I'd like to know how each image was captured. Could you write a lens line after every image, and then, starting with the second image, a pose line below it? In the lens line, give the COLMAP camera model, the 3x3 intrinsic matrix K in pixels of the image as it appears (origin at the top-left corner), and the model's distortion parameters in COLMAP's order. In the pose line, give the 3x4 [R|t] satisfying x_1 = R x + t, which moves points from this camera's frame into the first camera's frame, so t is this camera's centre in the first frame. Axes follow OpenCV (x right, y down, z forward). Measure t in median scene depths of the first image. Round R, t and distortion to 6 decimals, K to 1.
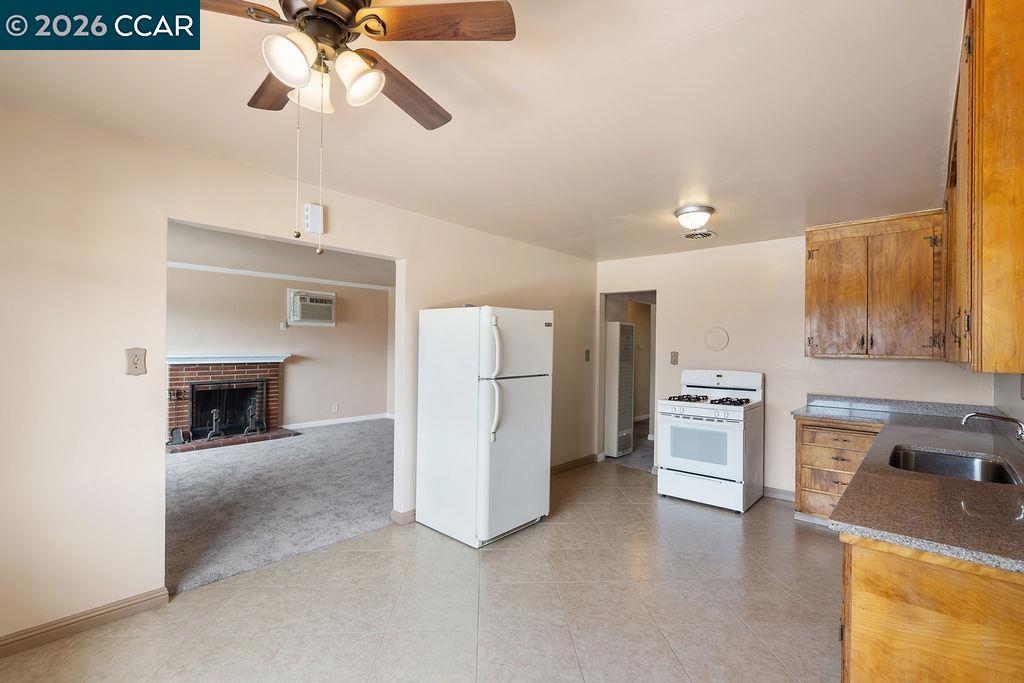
lens RADIAL K [[464.4, 0, 518.0], [0, 464.4, 344.0], [0, 0, 1]] dist [0.000151, 0.000079]
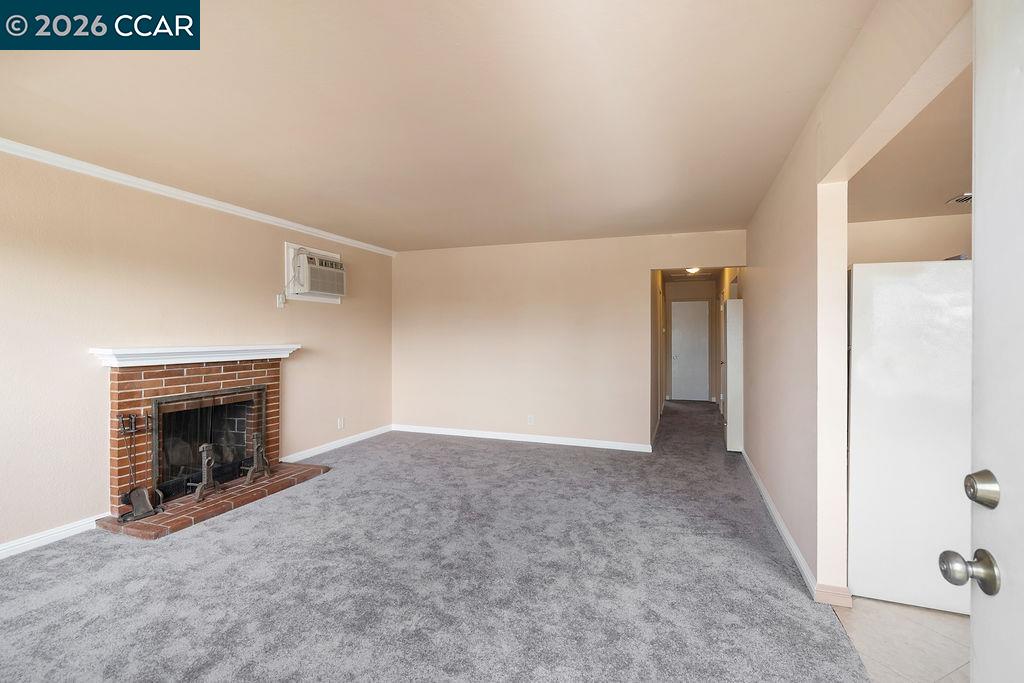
lens RADIAL K [[464.4, 0, 508.9], [0, 464.4, 336.5], [0, 0, 1]] dist [0.000151, 0.000079]
pose [[0.929334, -0.011286, 0.369069, -0.492130], [0.009472, 0.999933, 0.006728, 0.009182], [-0.369120, -0.002757, 0.929378, 0.323436]]
